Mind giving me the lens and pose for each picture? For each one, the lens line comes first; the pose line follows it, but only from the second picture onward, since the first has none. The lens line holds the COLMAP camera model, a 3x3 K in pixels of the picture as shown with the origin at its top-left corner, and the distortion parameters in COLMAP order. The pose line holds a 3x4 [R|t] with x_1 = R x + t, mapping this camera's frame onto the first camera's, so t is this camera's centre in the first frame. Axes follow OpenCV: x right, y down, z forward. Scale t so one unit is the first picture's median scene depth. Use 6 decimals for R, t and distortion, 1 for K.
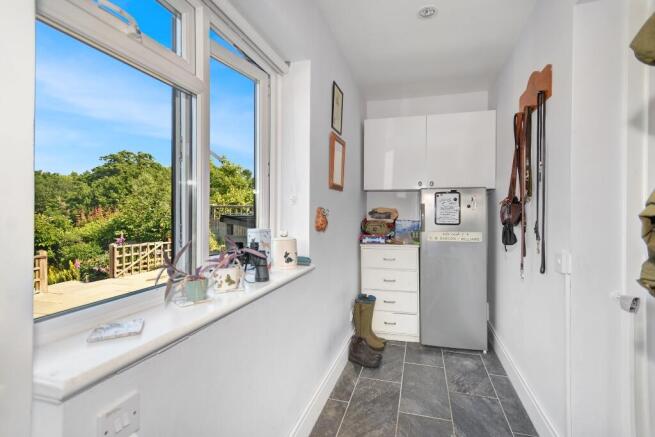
lens RADIAL K [[304.5, 0, 329.0], [0, 304.5, 211.3], [0, 0, 1]] dist [0.027182, 0.000131]
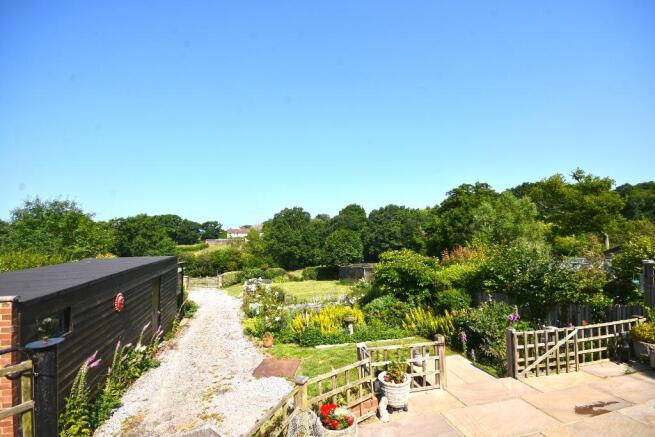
lens RADIAL K [[289.1, 0, 329.9], [0, 289.1, 222.2], [0, 0, 1]] dist [0.002269, -0.009626]
pose [[0.529420, -0.050440, -0.846859, -0.053368], [0.016116, 0.998649, -0.049405, -0.017625], [0.848207, 0.012509, 0.529518, 0.044564]]
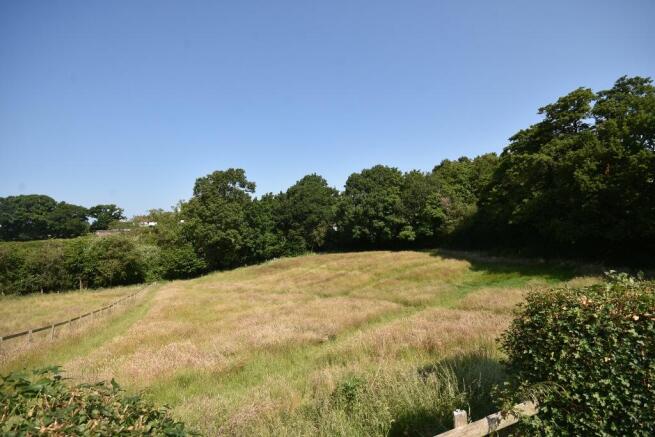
lens RADIAL K [[289.1, 0, 329.9], [0, 289.1, 222.2], [0, 0, 1]] dist [0.002269, -0.009626]
pose [[0.704383, -0.038696, -0.708765, -0.828793], [0.040477, 0.999078, -0.014319, 0.057590], [0.708666, -0.018602, 0.705299, 0.373076]]
